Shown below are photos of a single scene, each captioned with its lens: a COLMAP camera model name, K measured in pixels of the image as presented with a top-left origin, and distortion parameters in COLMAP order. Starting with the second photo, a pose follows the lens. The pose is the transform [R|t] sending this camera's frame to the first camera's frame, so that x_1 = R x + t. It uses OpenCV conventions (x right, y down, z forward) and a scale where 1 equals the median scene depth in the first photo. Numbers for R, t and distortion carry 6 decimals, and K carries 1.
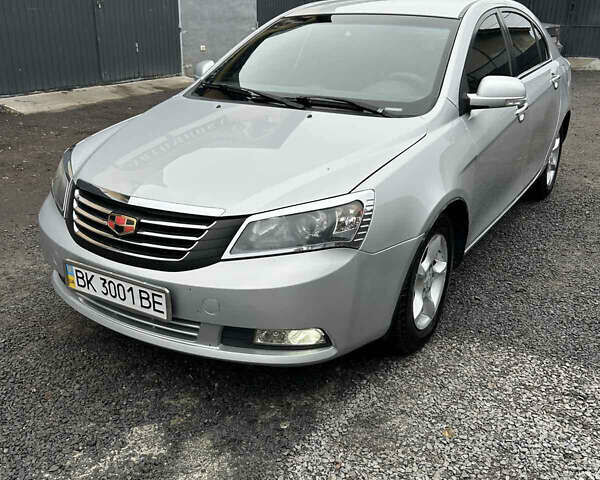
lens RADIAL K [[616.0, 0, 294.7], [0, 616.0, 243.2], [0, 0, 1]] dist [0.010962, 0.000000]
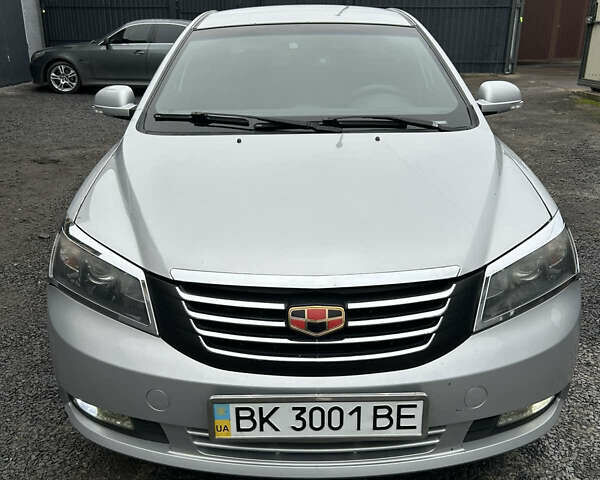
lens RADIAL K [[616.0, 0, 301.1], [0, 616.0, 241.2], [0, 0, 1]] dist [0.010962, 0.000000]
pose [[0.849301, -0.183777, 0.494887, -0.614488], [0.203665, 0.978940, 0.014010, -0.127760], [-0.487040, 0.088892, 0.868844, 0.421495]]
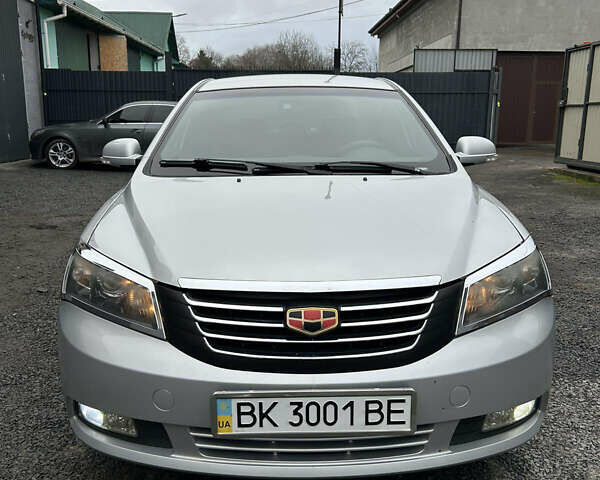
lens RADIAL K [[616.0, 0, 302.0], [0, 616.0, 237.7], [0, 0, 1]] dist [0.010962, 0.000000]
pose [[0.839070, -0.112611, 0.532241, -0.674547], [0.204589, 0.971841, -0.116911, -0.043263], [-0.504088, 0.206987, 0.838482, 0.373156]]
